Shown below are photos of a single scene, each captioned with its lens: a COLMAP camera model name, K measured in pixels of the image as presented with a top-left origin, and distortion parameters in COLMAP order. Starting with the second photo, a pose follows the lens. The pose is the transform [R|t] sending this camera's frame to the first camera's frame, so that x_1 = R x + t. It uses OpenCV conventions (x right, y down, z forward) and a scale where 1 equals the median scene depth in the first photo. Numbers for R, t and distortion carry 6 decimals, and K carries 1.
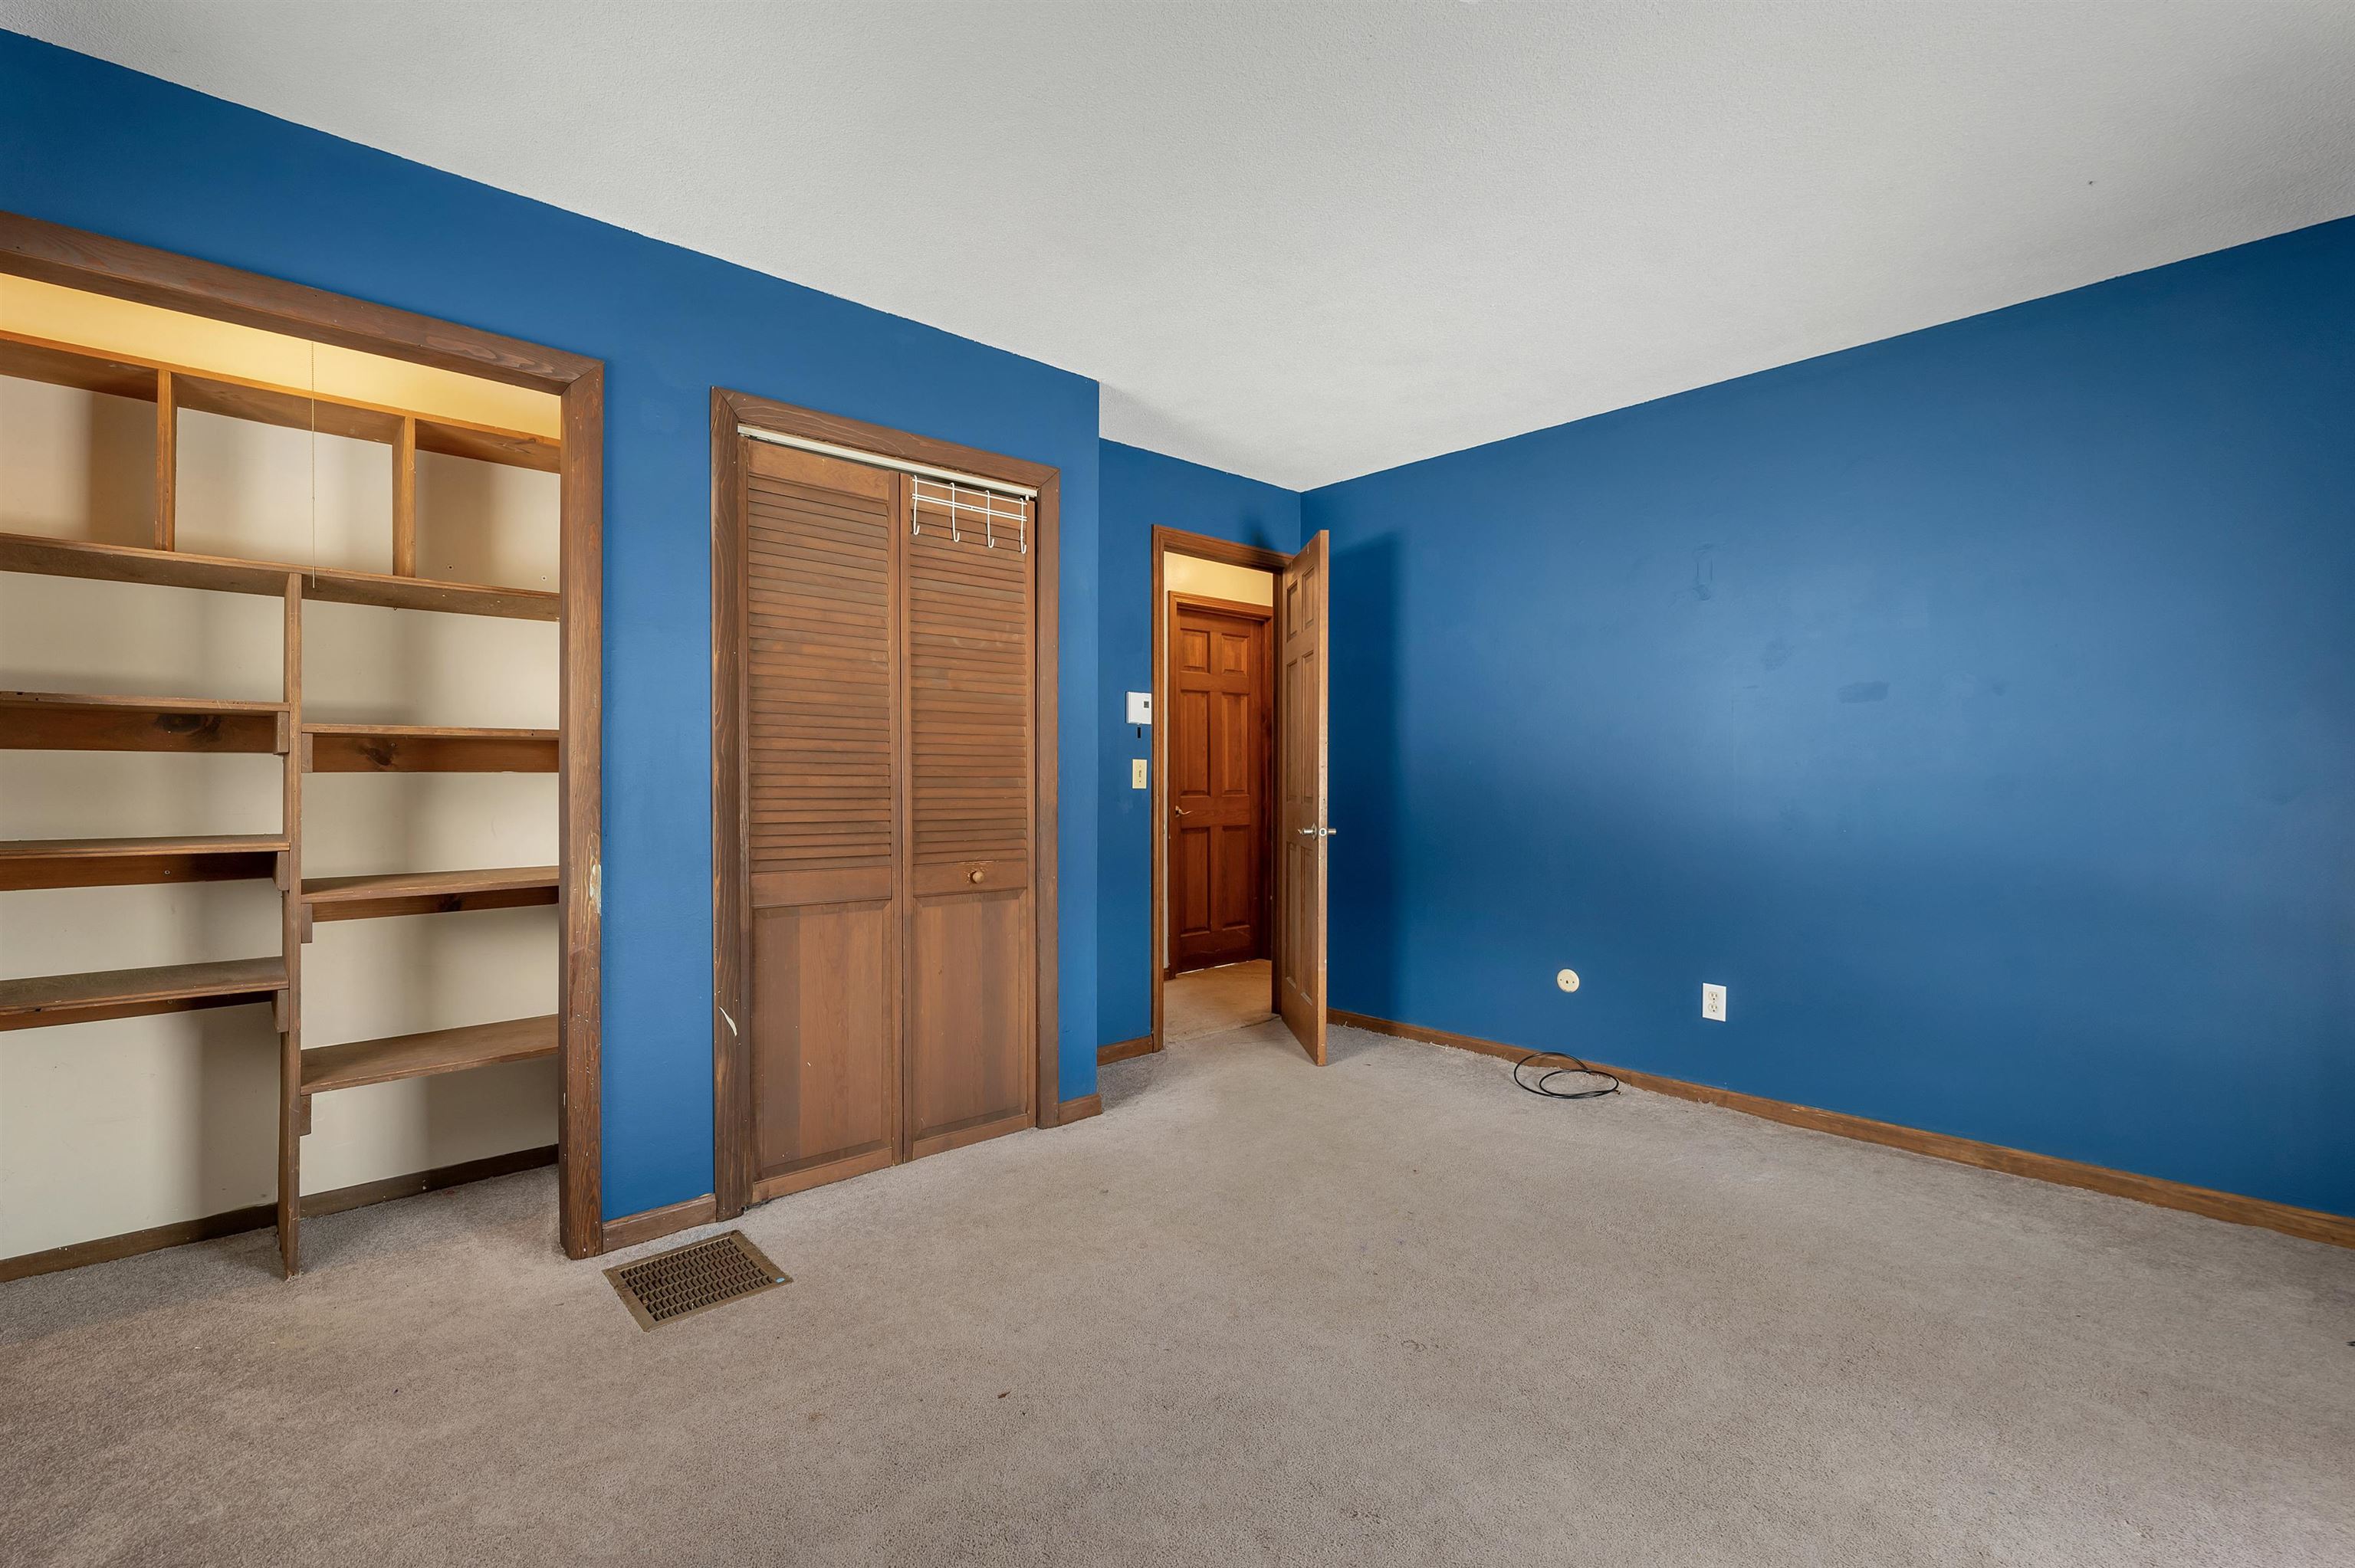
lens RADIAL K [[1027.5, 0, 1165.5], [0, 1027.5, 768.3], [0, 0, 1]] dist [0.003183, 0.000541]
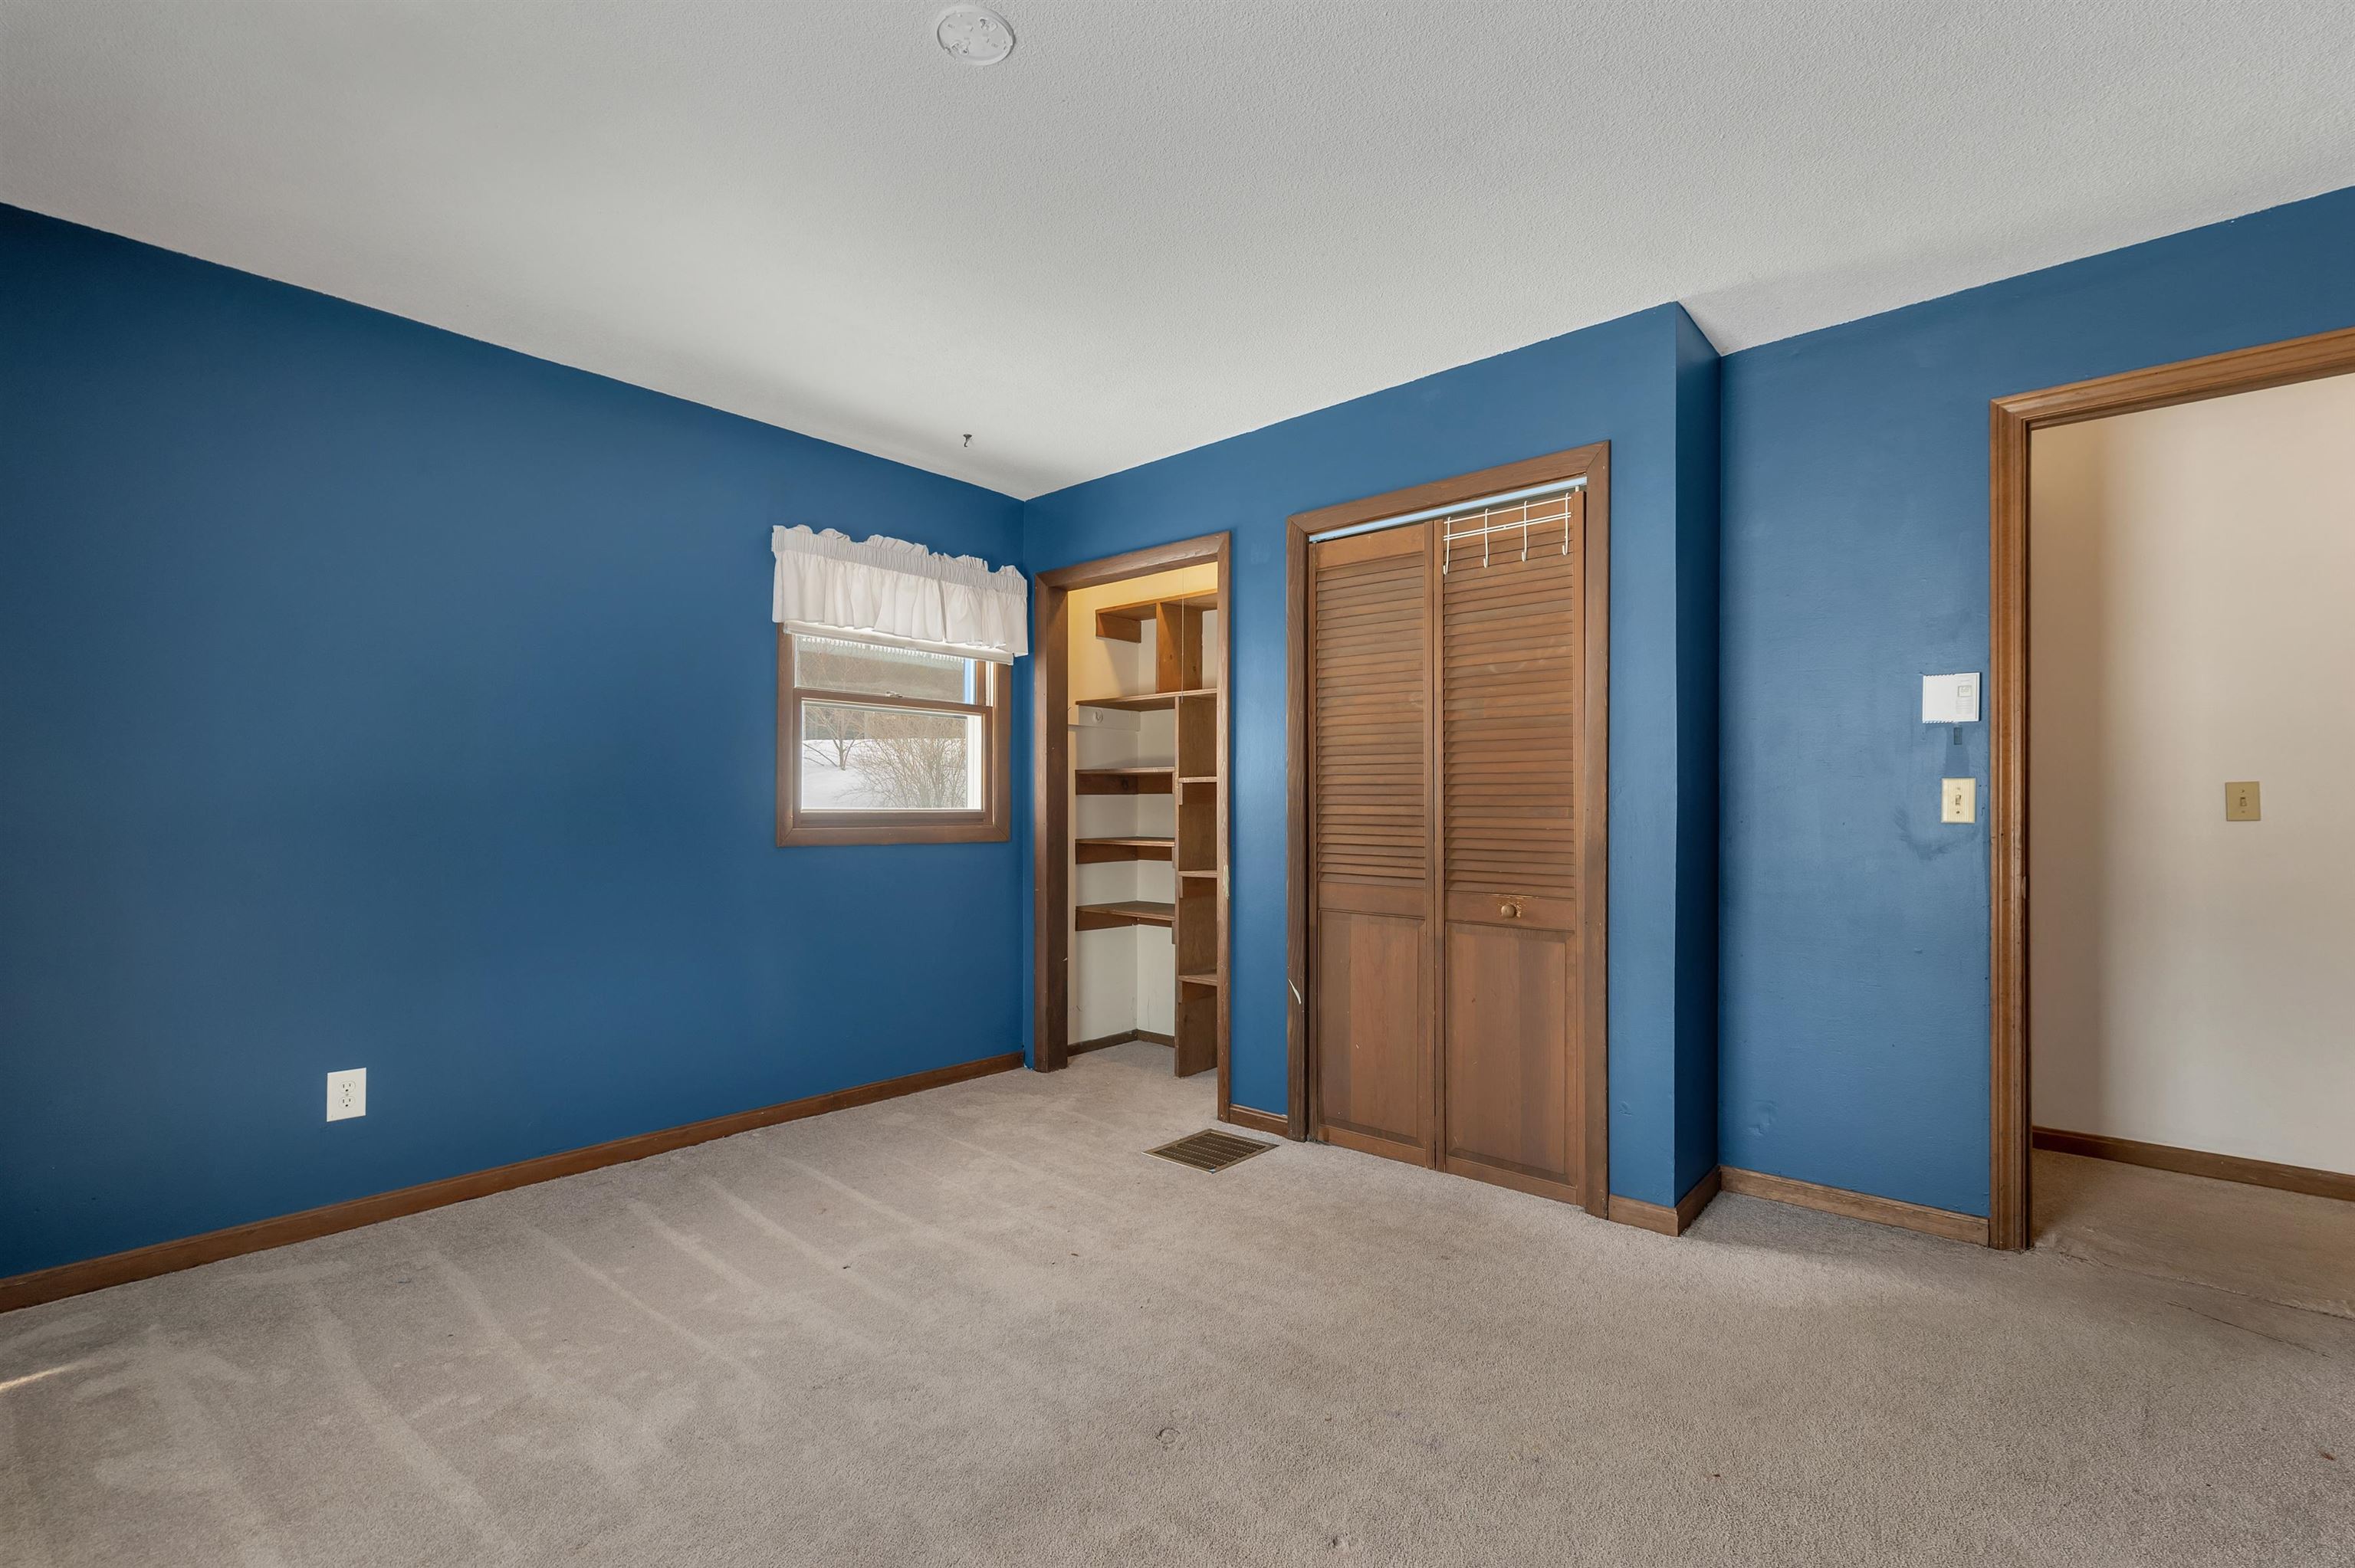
lens RADIAL K [[1027.5, 0, 1189.4], [0, 1027.5, 800.7], [0, 0, 1]] dist [0.003183, 0.000541]
pose [[0.126530, -0.007271, -0.991936, 0.768036], [0.009390, 0.999937, -0.006132, 0.006610], [0.991918, -0.008538, 0.126590, 0.616149]]
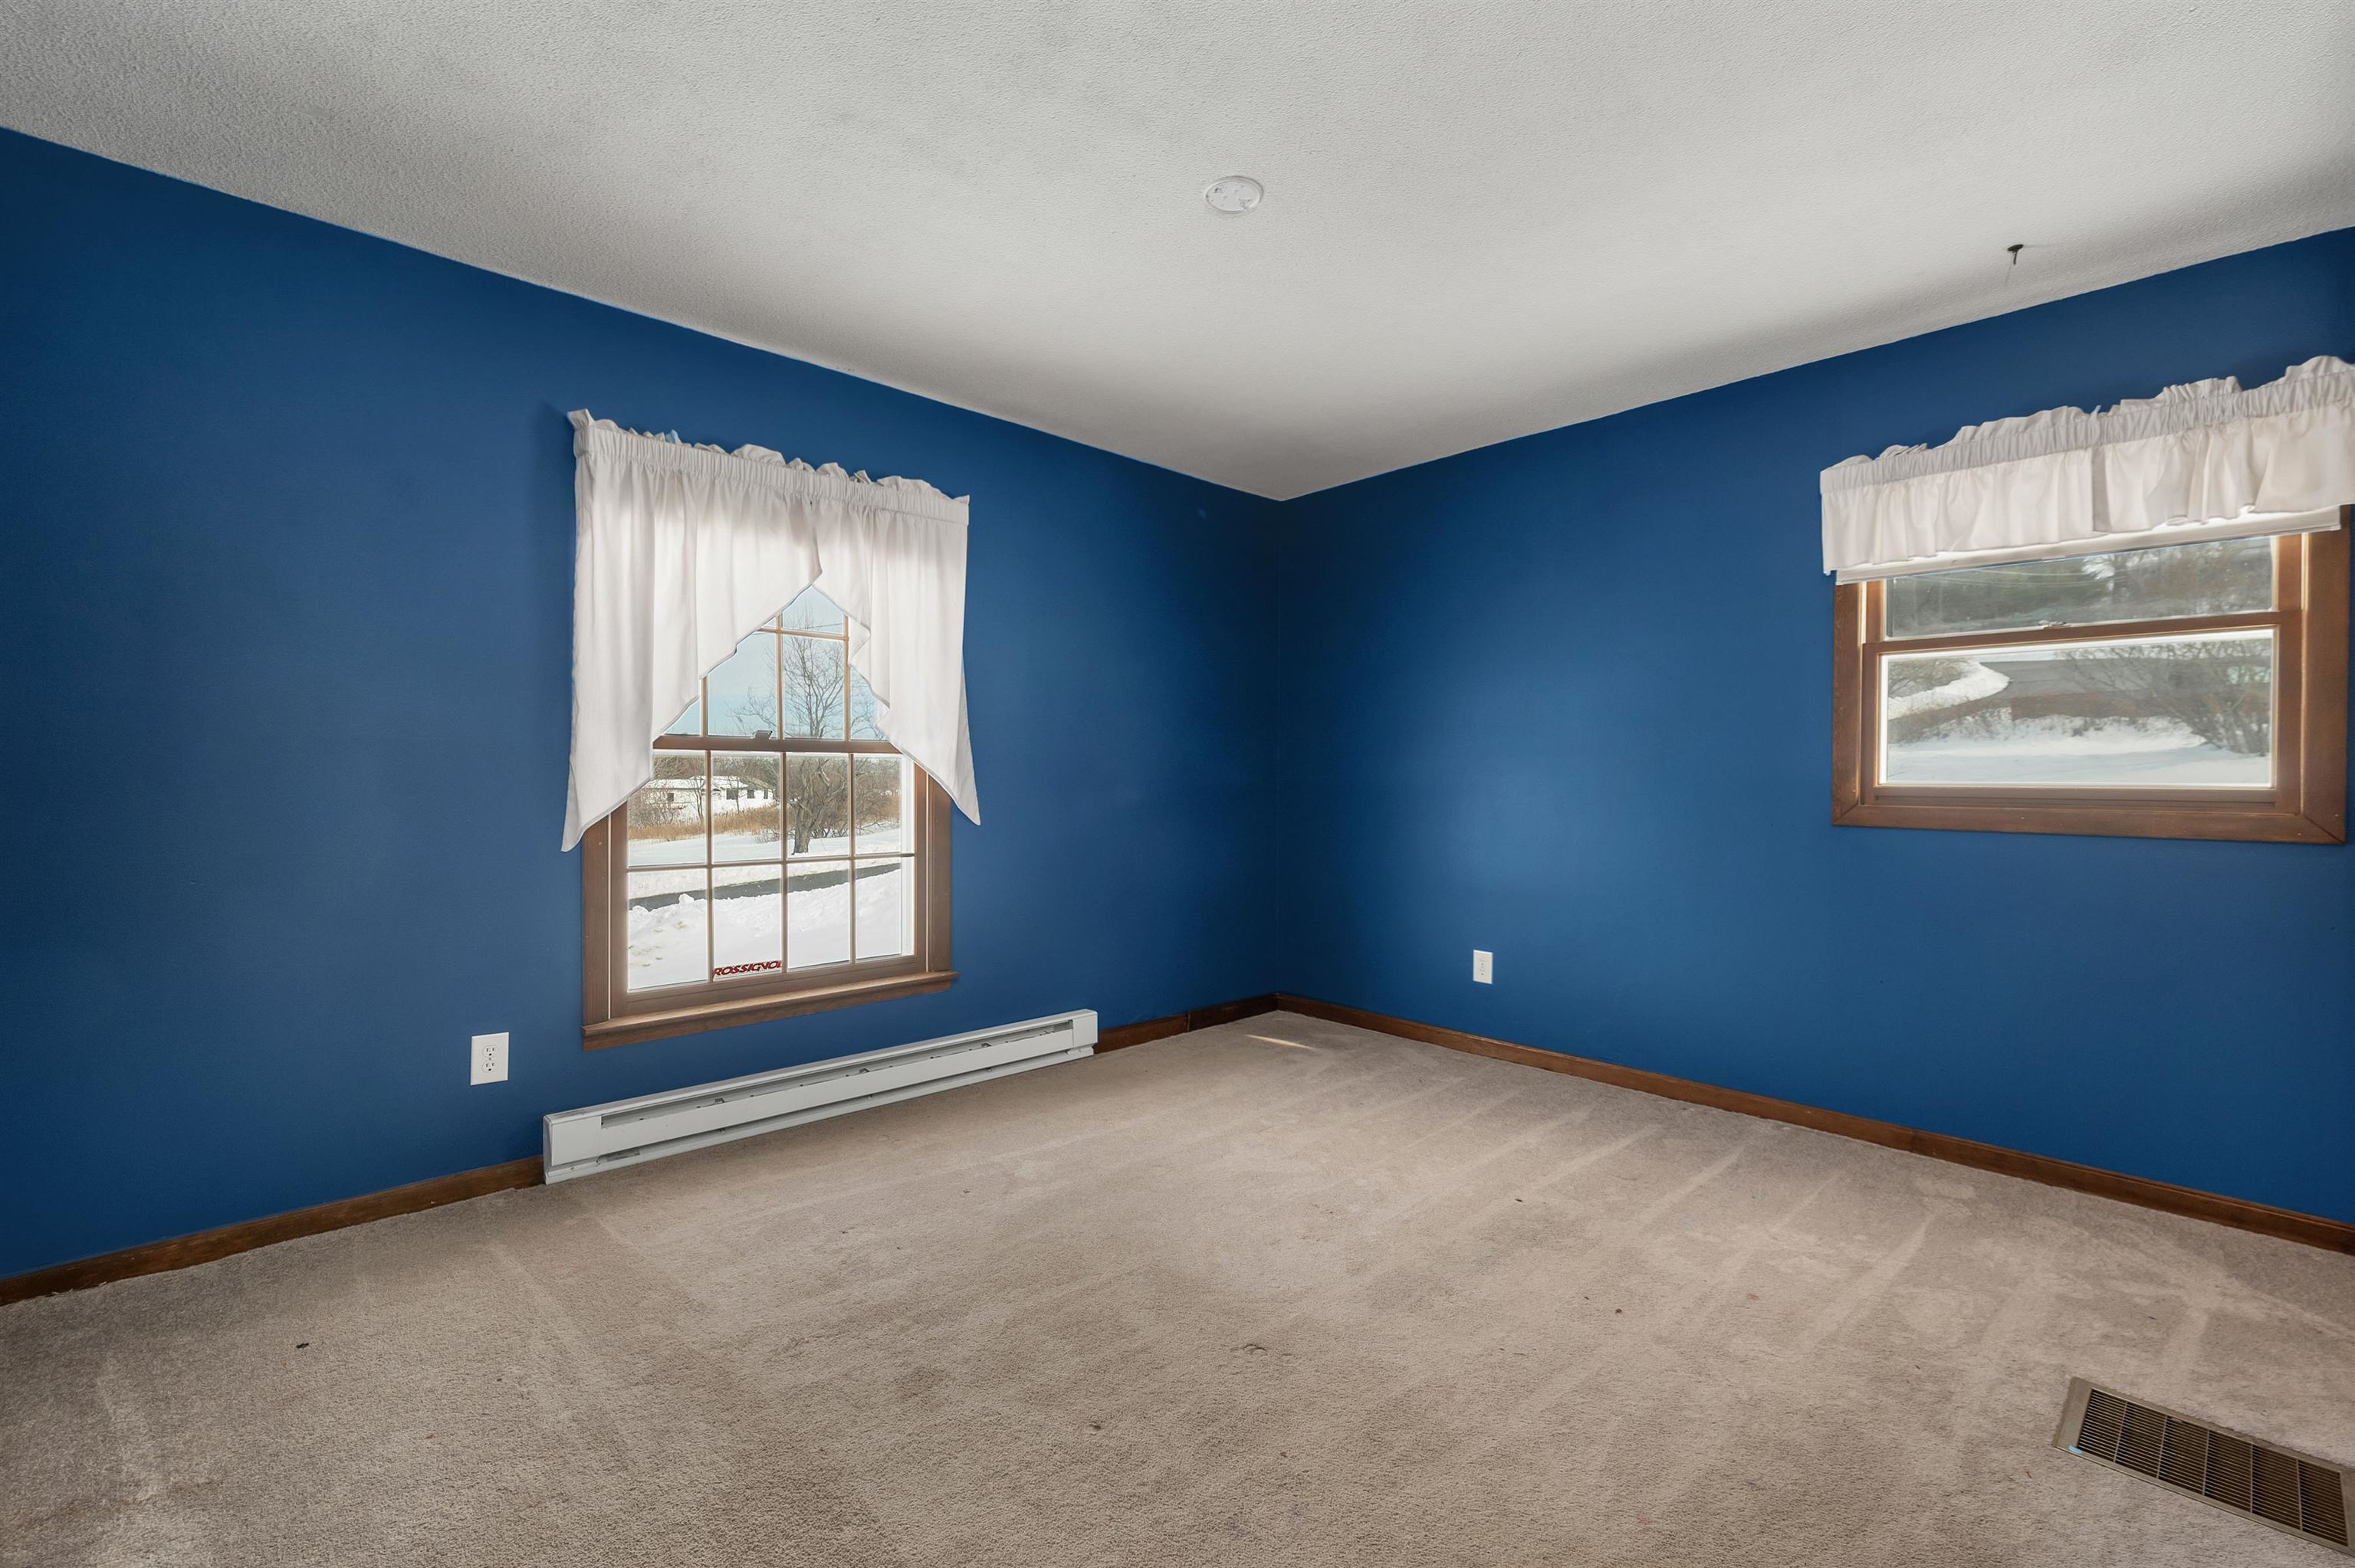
lens RADIAL K [[1027.5, 0, 1171.0], [0, 1027.5, 778.6], [0, 0, 1]] dist [0.003183, 0.000541]
pose [[-0.999582, -0.004236, -0.028605, 0.240434], [-0.004134, 0.999985, -0.003625, 0.006975], [0.028620, -0.003505, -0.999584, 1.347332]]
